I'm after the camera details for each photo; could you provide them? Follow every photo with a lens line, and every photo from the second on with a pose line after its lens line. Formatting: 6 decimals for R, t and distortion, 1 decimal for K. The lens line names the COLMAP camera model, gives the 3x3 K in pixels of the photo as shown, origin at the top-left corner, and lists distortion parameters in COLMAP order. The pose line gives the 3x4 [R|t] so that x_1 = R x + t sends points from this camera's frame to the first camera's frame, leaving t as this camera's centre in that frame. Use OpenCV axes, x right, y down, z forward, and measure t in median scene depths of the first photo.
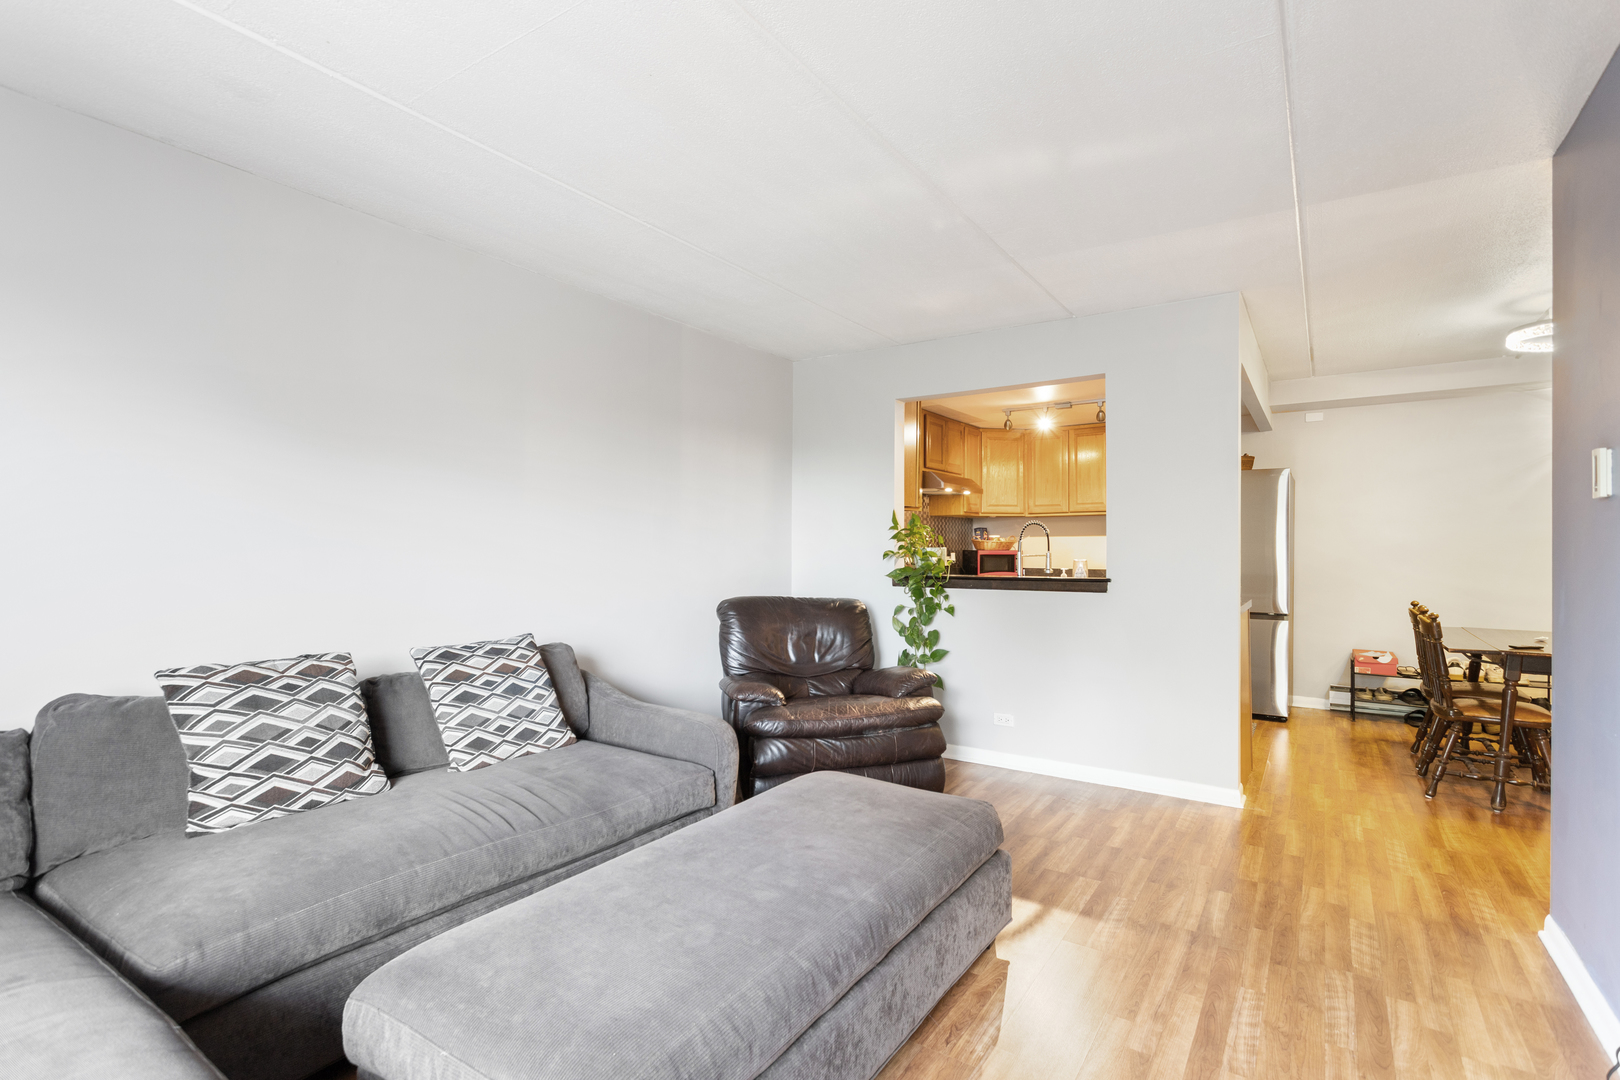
lens RADIAL K [[761.7, 0, 808.9], [0, 761.7, 545.7], [0, 0, 1]] dist [0.002358, 0.000142]
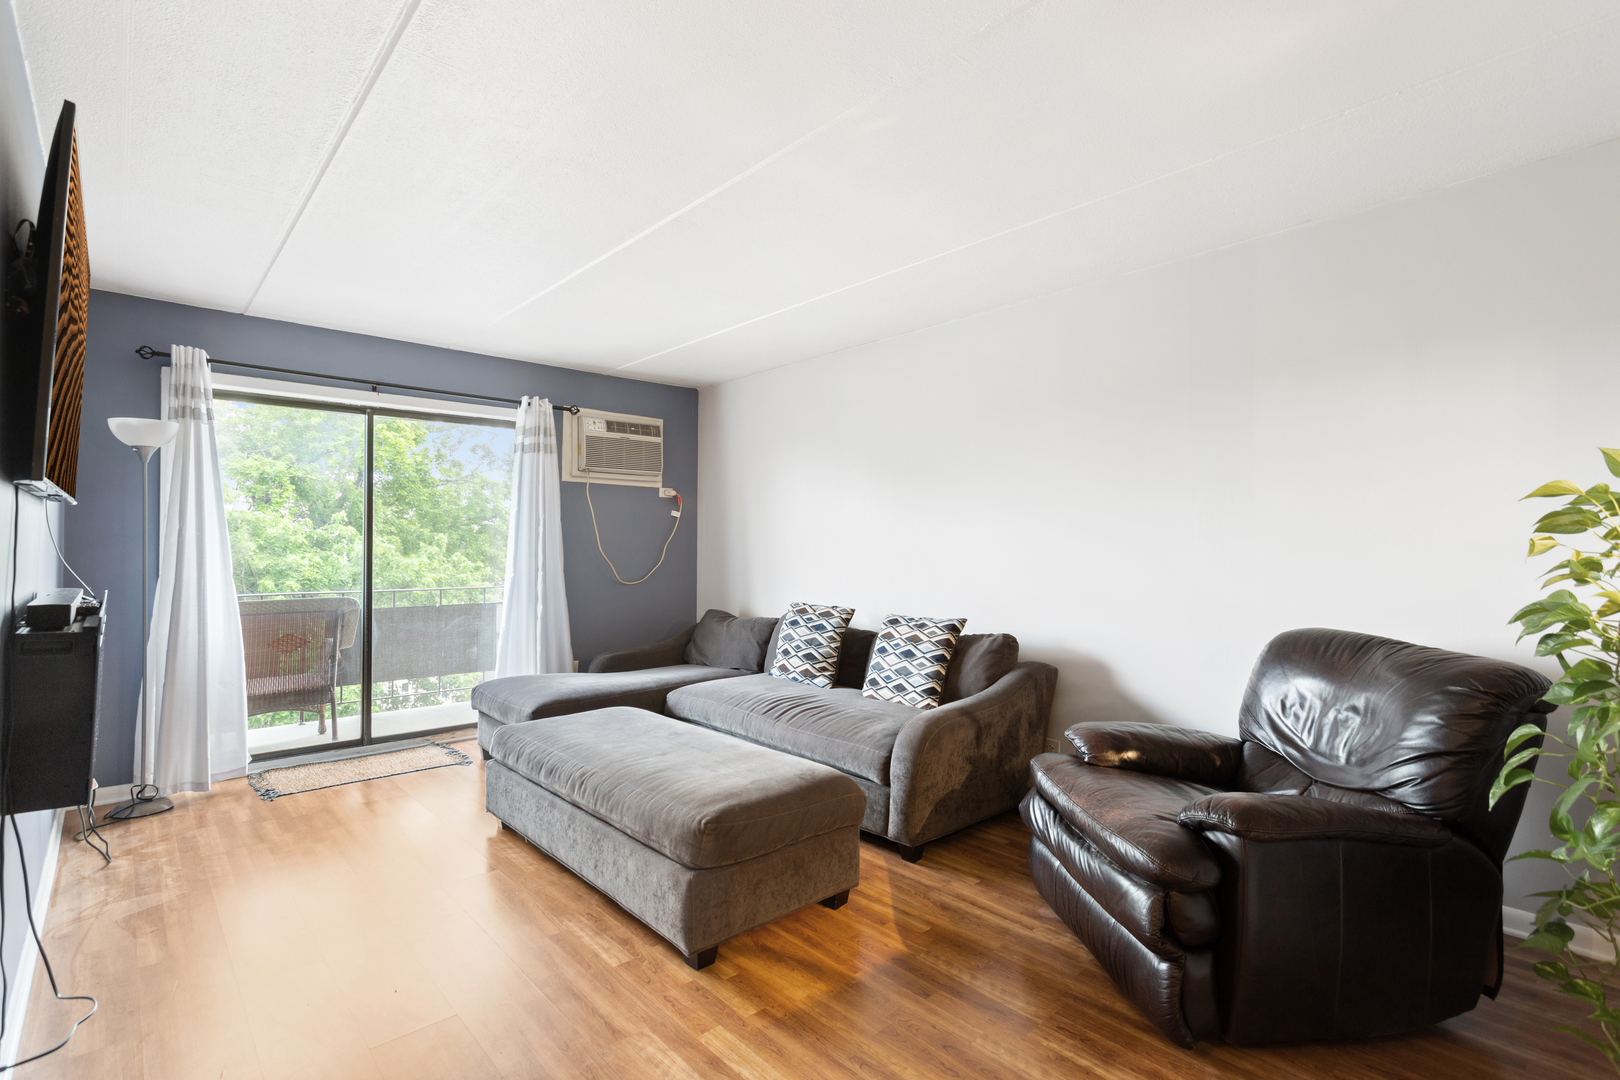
lens RADIAL K [[761.7, 0, 808.9], [0, 761.7, 545.7], [0, 0, 1]] dist [0.002358, 0.000142]
pose [[-0.236778, -0.003806, -0.971556, 0.984372], [0.000729, 0.999991, -0.004095, 0.005287], [0.971564, -0.001678, -0.236773, 1.192404]]
